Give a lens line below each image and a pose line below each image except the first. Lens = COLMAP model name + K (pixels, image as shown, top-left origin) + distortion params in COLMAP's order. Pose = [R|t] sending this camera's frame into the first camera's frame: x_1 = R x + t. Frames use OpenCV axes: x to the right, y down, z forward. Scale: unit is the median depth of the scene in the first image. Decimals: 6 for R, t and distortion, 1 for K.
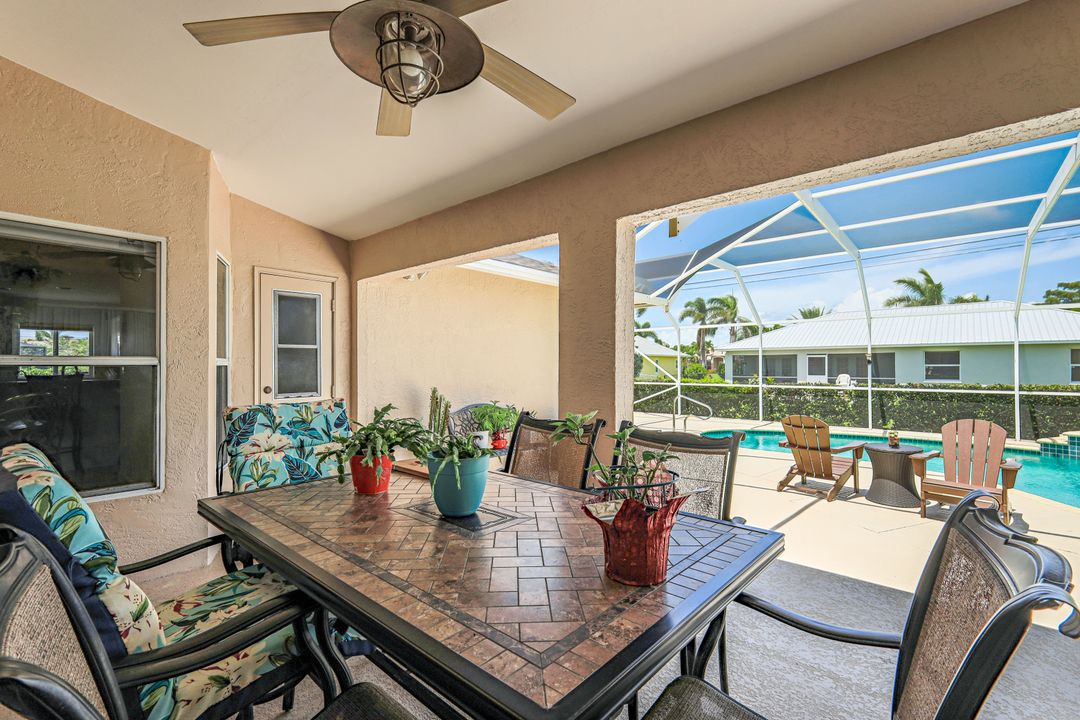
lens RADIAL K [[475.1, 0, 540.0], [0, 475.1, 360.0], [0, 0, 1]] dist [-0.000546, 0.000186]
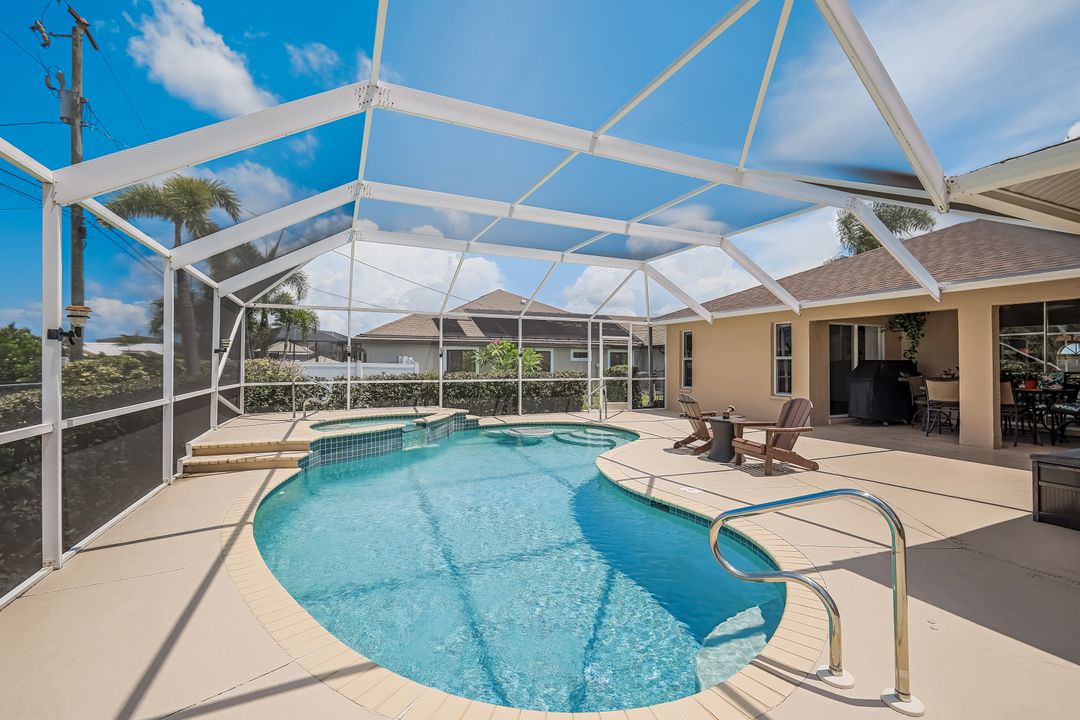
lens RADIAL K [[475.1, 0, 540.0], [0, 475.1, 360.0], [0, 0, 1]] dist [-0.000546, 0.000186]
pose [[-0.903600, -0.001254, 0.428375, 0.233171], [-0.008998, 0.999831, -0.016053, 0.016316], [-0.428283, -0.018360, -0.903458, 0.886693]]
